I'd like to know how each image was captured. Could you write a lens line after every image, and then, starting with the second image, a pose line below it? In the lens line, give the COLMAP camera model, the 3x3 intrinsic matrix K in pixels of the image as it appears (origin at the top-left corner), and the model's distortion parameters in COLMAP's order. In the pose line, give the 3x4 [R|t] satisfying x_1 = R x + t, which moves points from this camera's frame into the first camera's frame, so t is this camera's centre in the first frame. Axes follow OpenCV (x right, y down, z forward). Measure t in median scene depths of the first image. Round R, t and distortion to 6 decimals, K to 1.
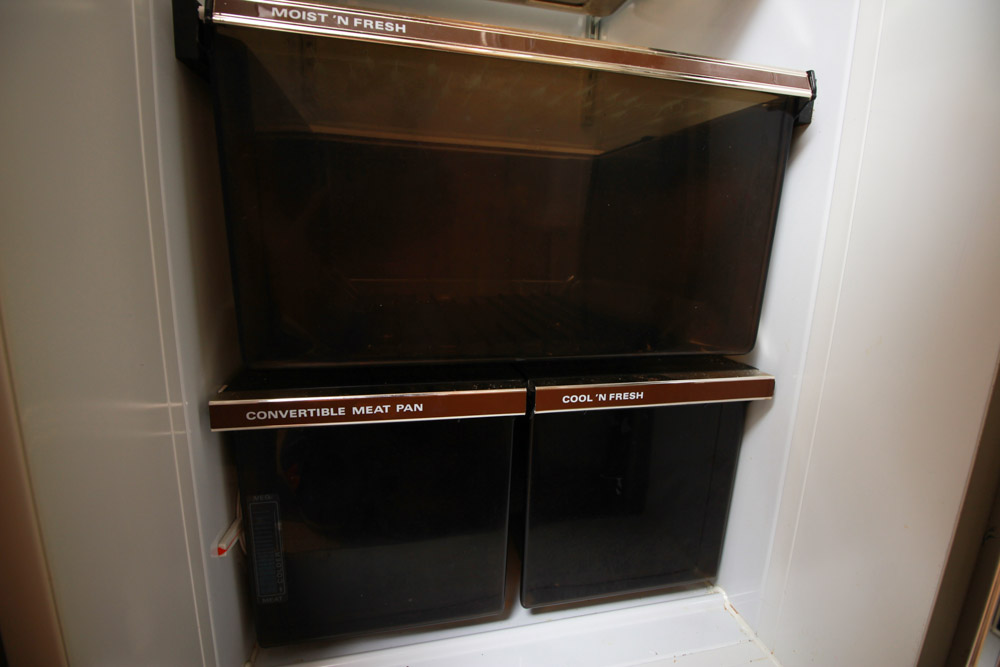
lens RADIAL K [[464.1, 0, 500.4], [0, 464.1, 332.8], [0, 0, 1]] dist [-0.008576, -0.001595]
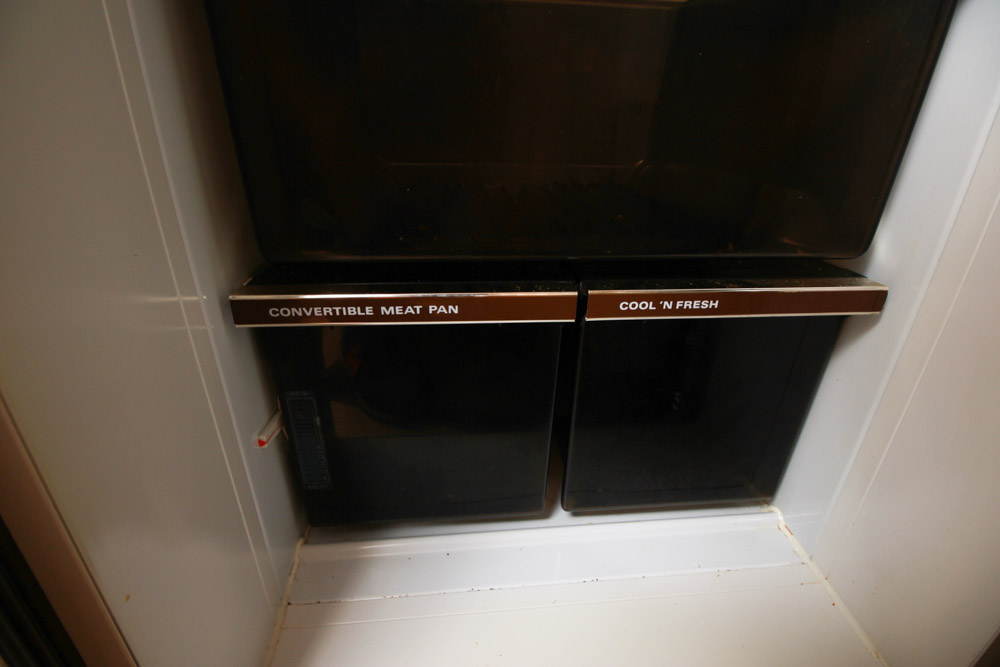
lens RADIAL K [[464.1, 0, 498.5], [0, 464.1, 328.1], [0, 0, 1]] dist [-0.008576, -0.001595]
pose [[0.991965, 0.043169, -0.118918, 0.014301], [-0.017059, 0.977038, 0.212382, 0.004812], [0.125355, -0.208647, 0.969924, 0.123219]]
